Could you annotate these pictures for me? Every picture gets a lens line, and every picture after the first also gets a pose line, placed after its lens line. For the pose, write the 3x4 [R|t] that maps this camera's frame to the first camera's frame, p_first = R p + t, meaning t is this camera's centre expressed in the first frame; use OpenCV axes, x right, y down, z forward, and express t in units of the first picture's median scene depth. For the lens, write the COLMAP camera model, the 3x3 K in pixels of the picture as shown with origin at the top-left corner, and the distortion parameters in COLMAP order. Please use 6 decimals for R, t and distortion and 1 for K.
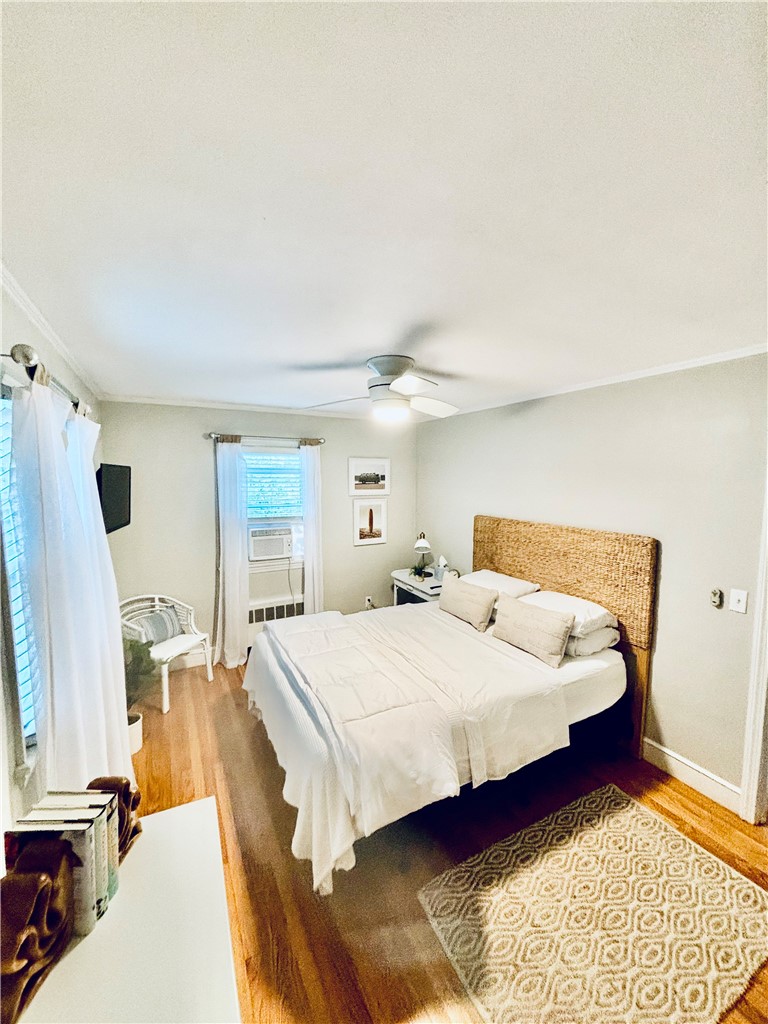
lens RADIAL K [[410.5, 0, 385.7], [0, 410.5, 507.1], [0, 0, 1]] dist [0.000015, -0.001438]
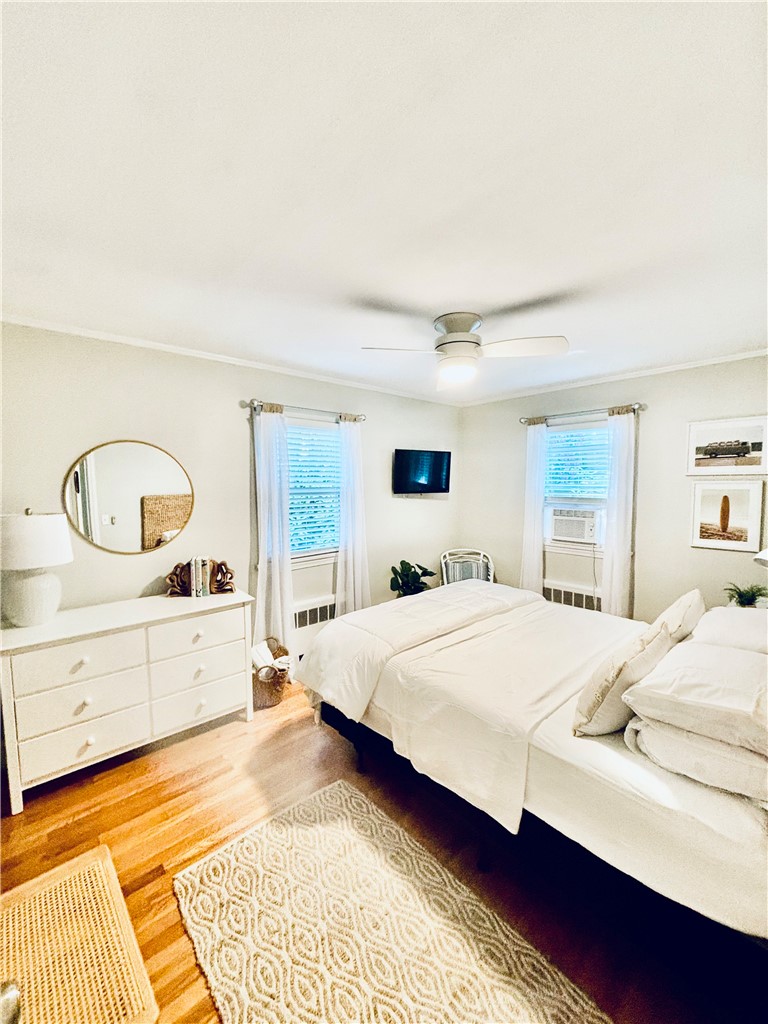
lens RADIAL K [[410.5, 0, 383.3], [0, 410.5, 512.9], [0, 0, 1]] dist [0.000015, -0.001438]
pose [[0.237692, 0.069487, -0.968852, 0.527713], [-0.067490, 0.996209, 0.054891, 0.036798], [0.968993, 0.052341, 0.241481, 0.339843]]
